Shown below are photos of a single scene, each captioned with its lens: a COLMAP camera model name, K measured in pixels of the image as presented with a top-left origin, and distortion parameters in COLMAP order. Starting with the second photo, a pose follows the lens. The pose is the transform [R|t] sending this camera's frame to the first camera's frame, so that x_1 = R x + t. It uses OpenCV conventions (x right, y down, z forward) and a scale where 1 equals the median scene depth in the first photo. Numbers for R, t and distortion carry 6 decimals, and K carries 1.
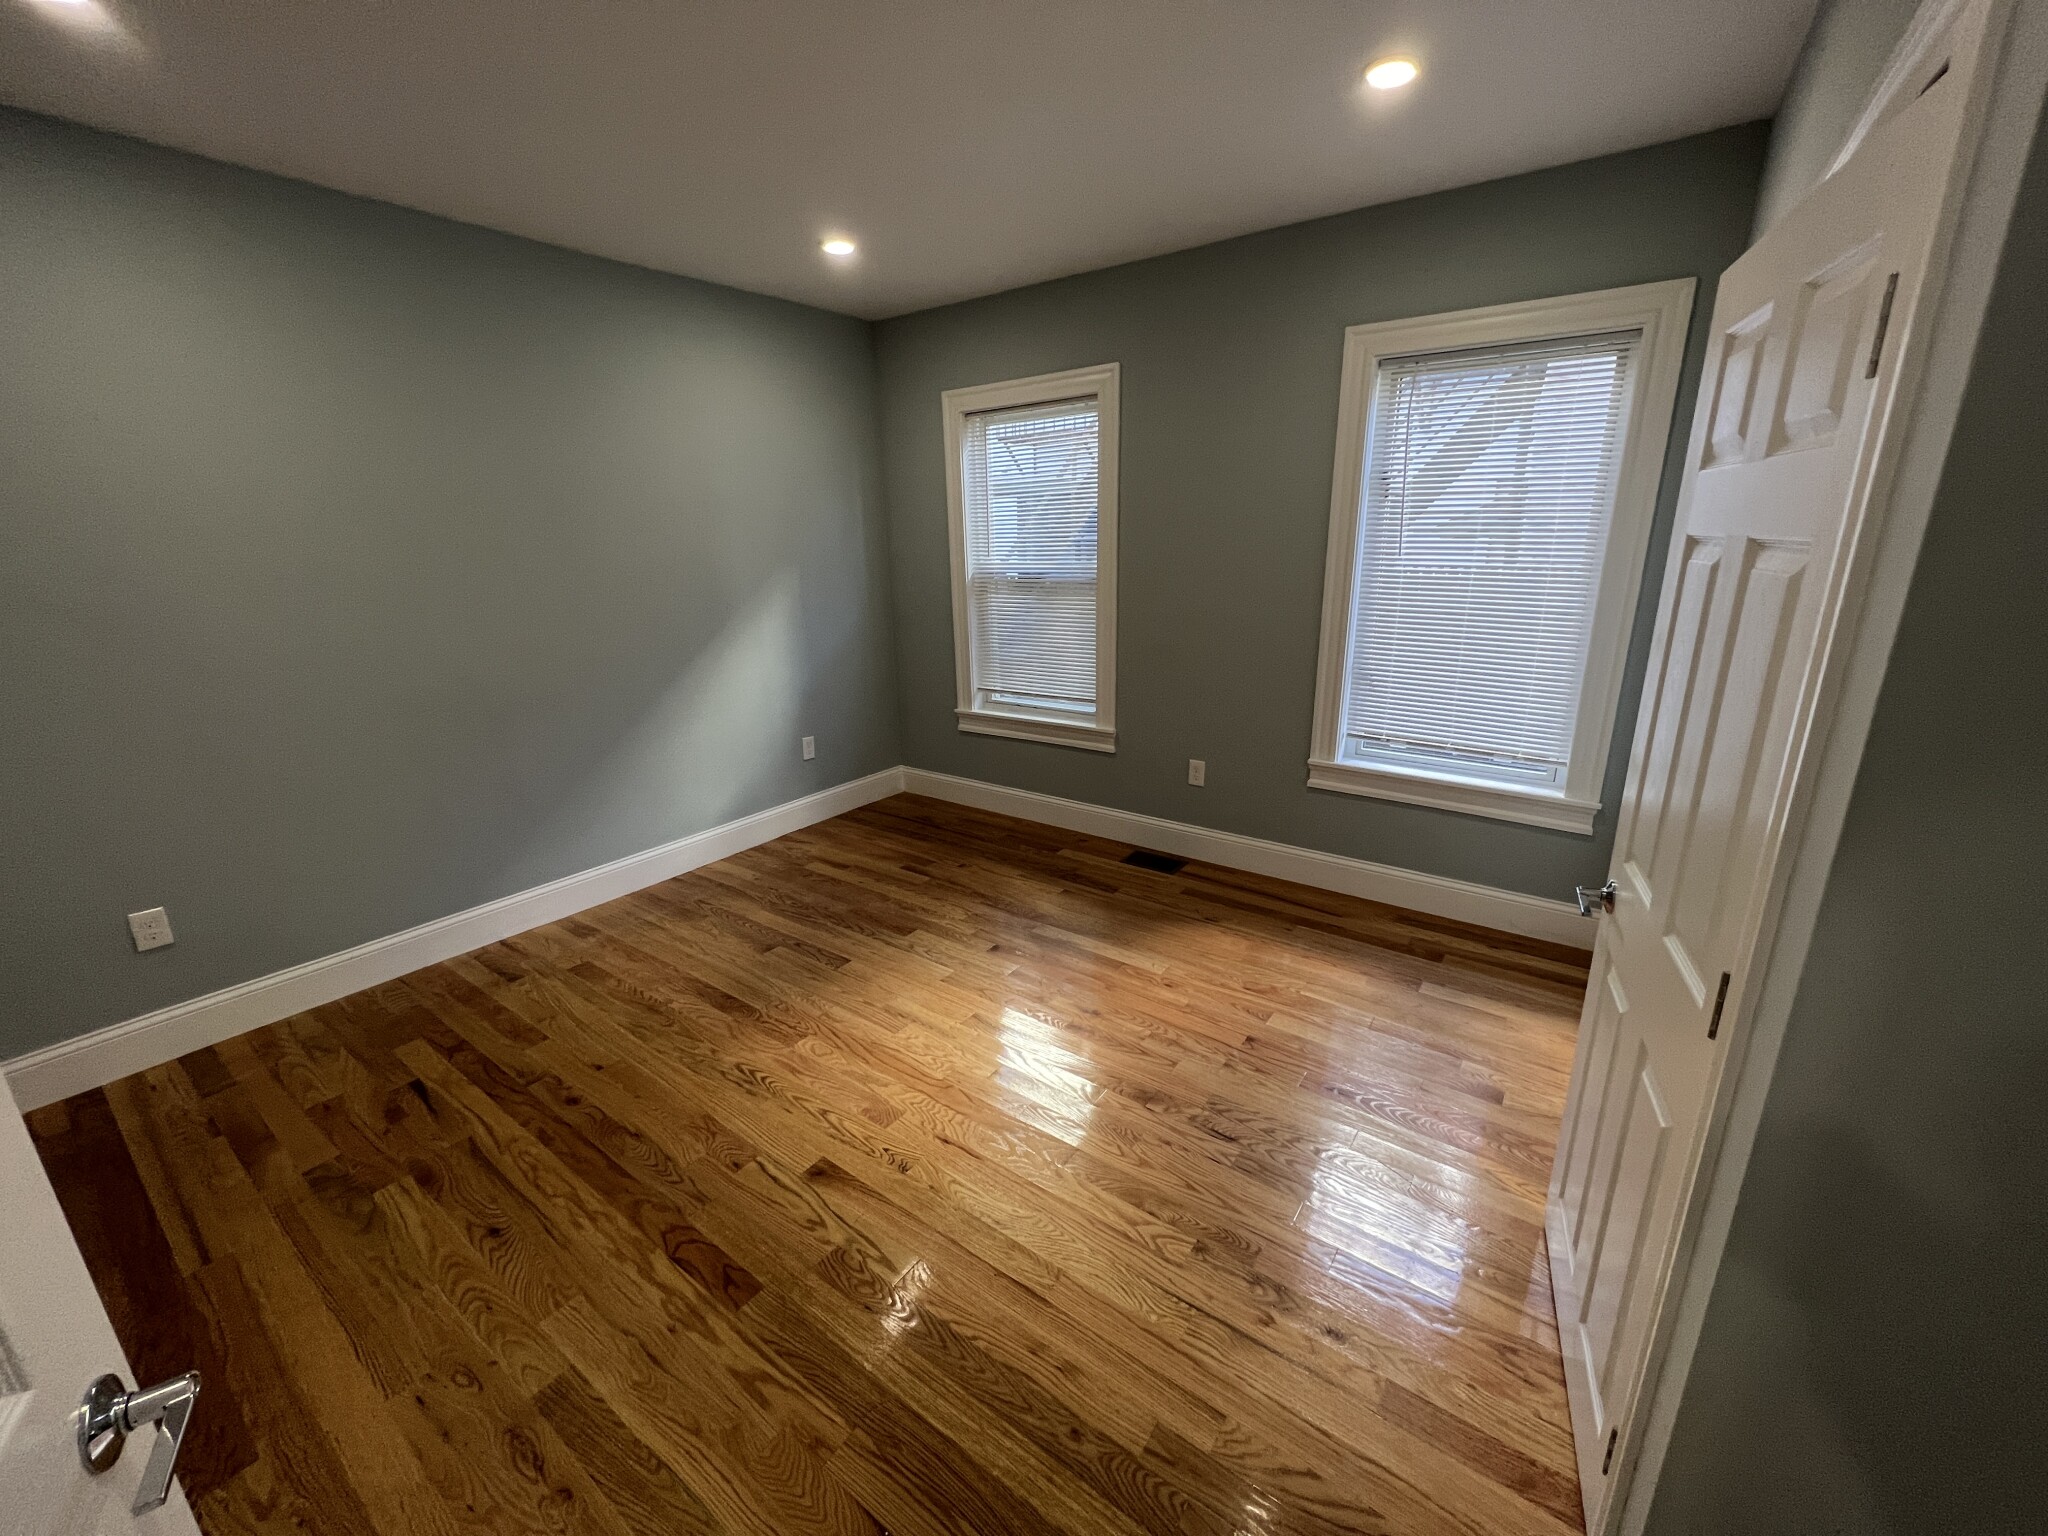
lens RADIAL K [[816.3, 0, 1010.9], [0, 816.3, 770.5], [0, 0, 1]] dist [-0.002900, 0.000311]
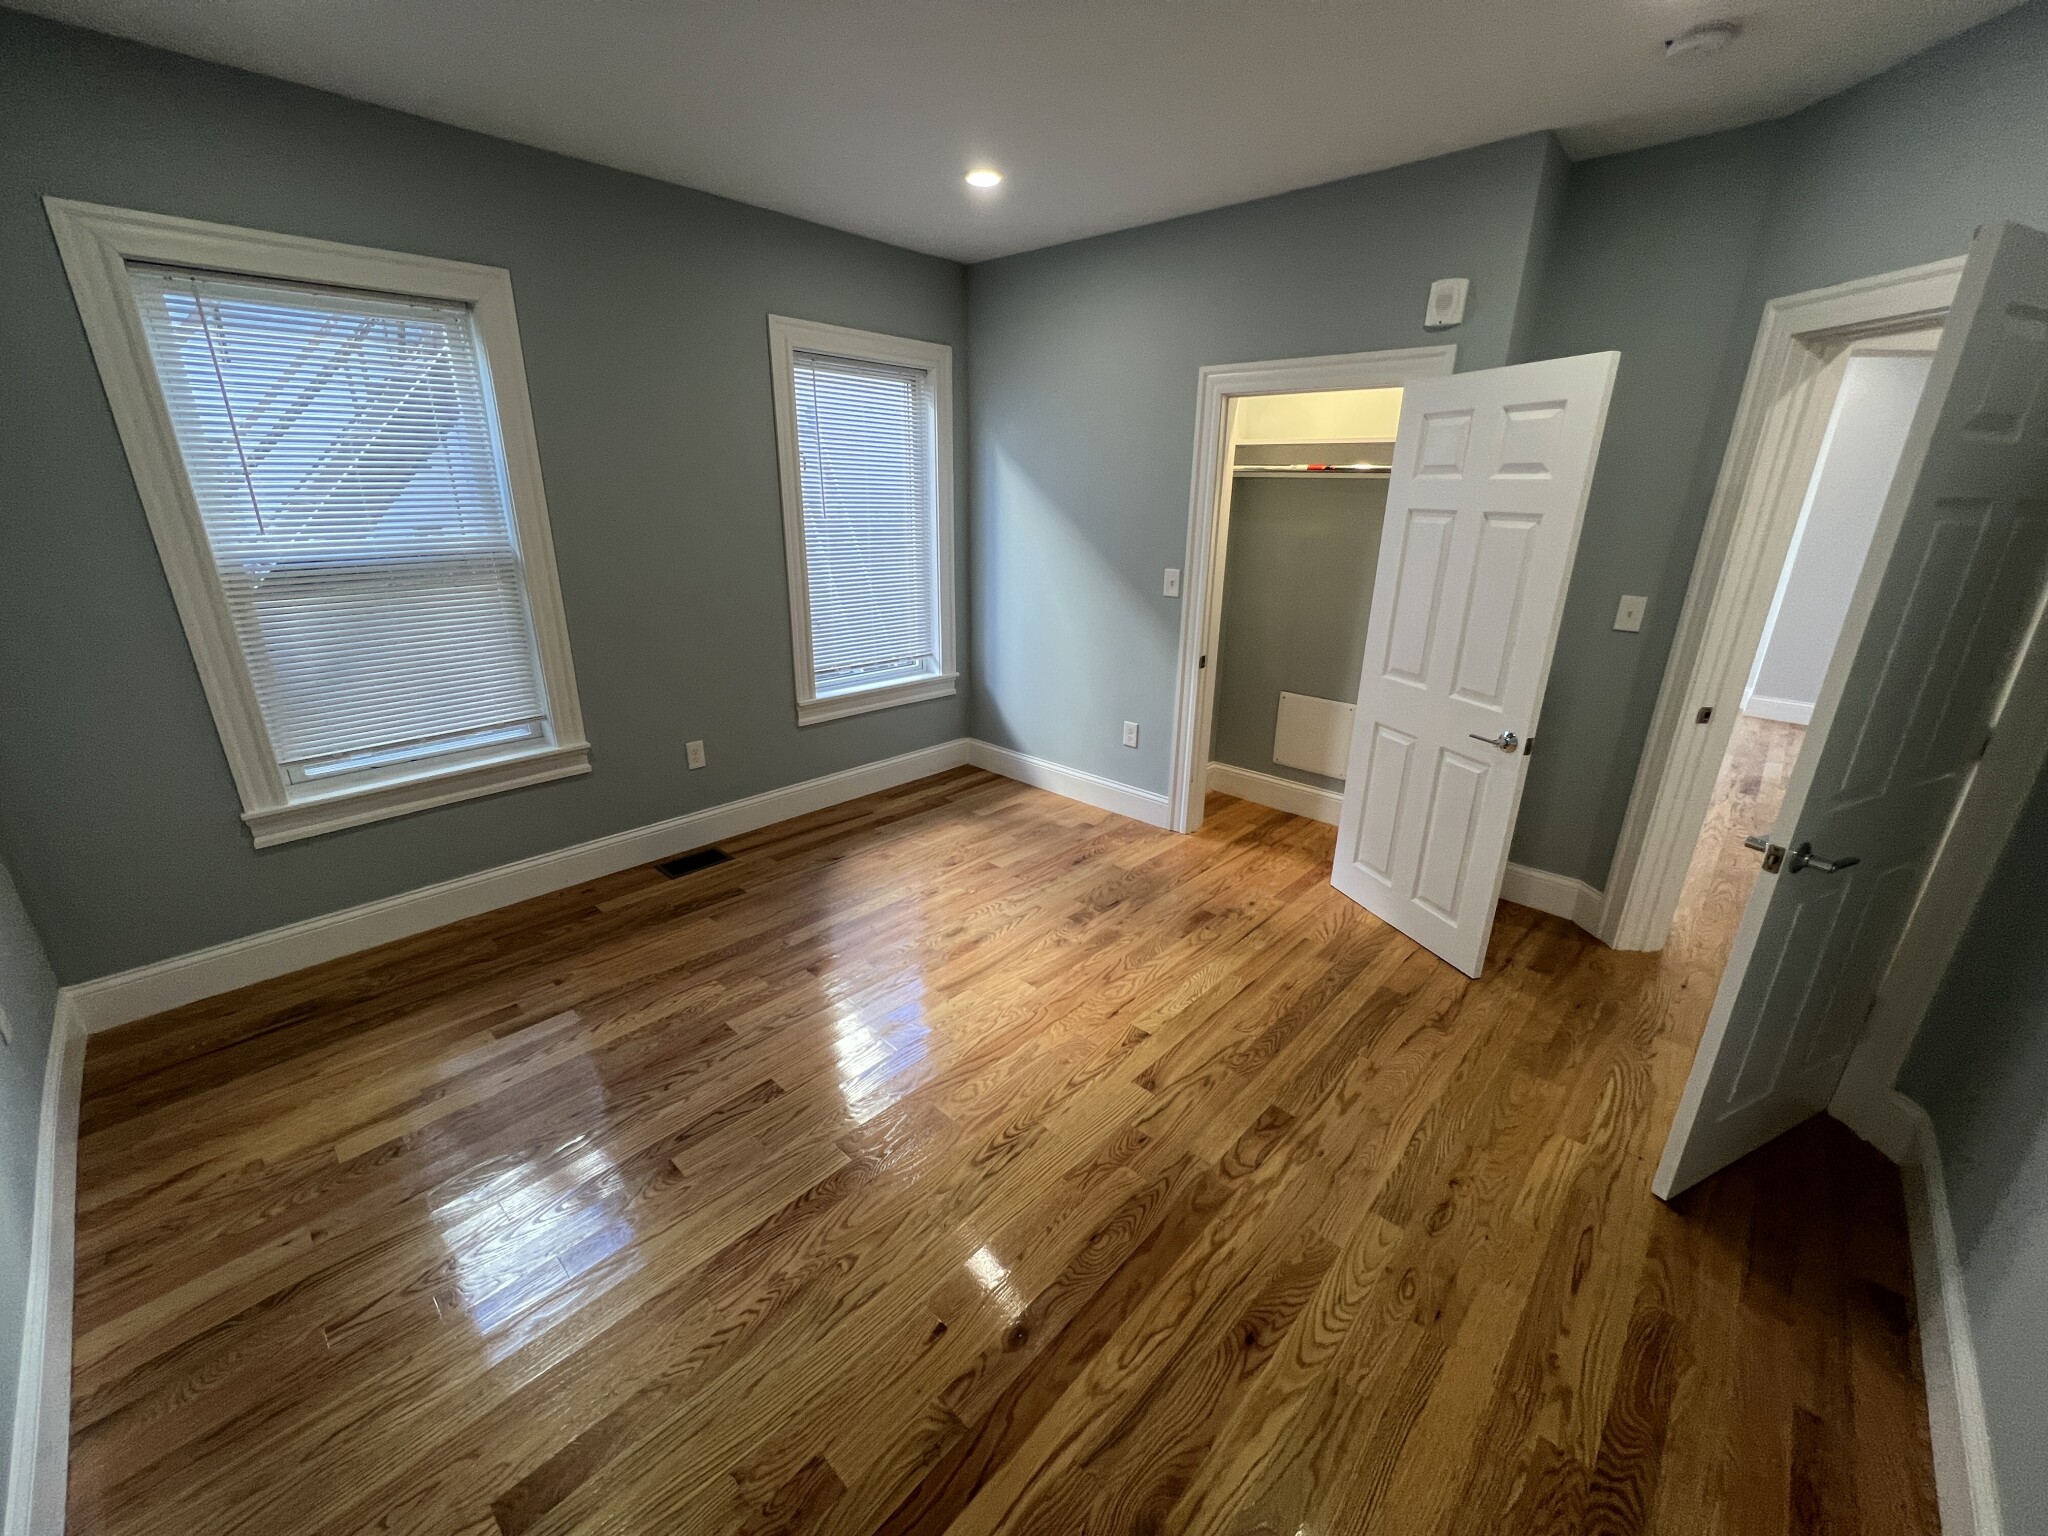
lens RADIAL K [[816.3, 0, 1030.6], [0, 816.3, 772.4], [0, 0, 1]] dist [-0.002900, 0.000311]
pose [[0.110611, -0.309551, 0.944428, -0.864900], [0.269311, 0.924042, 0.271327, -0.179614], [-0.956680, 0.224333, 0.185574, 0.631596]]
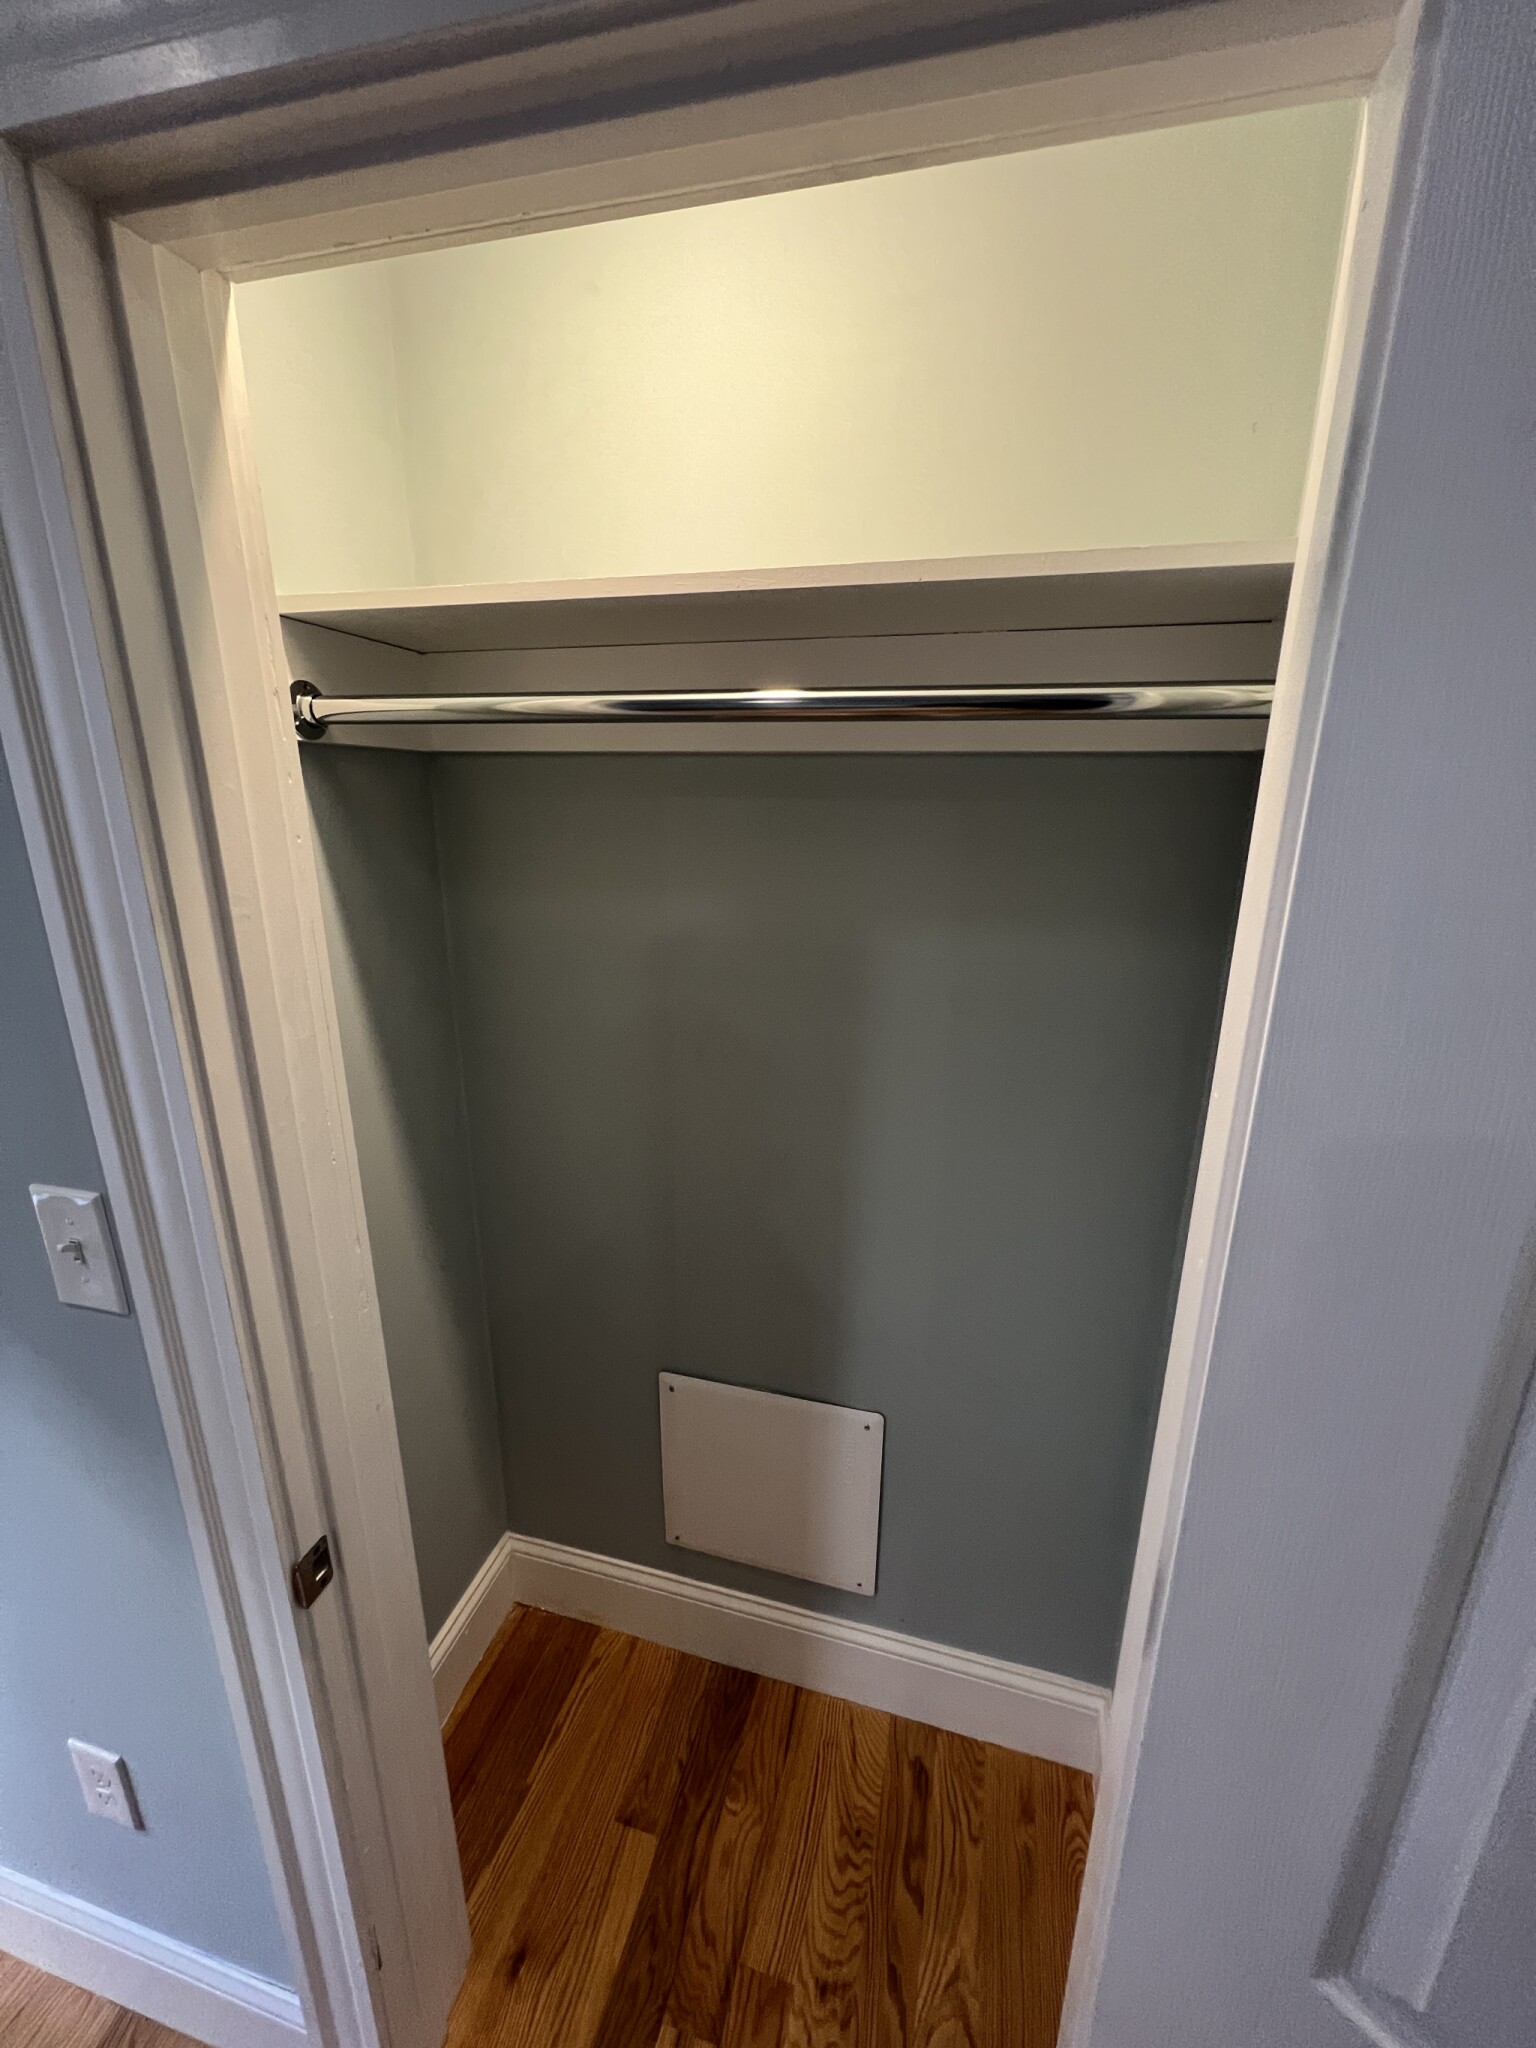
lens RADIAL K [[816.3, 0, 781.8], [0, 816.3, 1031.2], [0, 0, 1]] dist [-0.002900, 0.000311]
pose [[-0.369953, -0.239182, 0.897734, 0.195612], [0.261599, 0.900376, 0.347690, -0.139722], [-0.891460, 0.363476, -0.270527, 0.431225]]
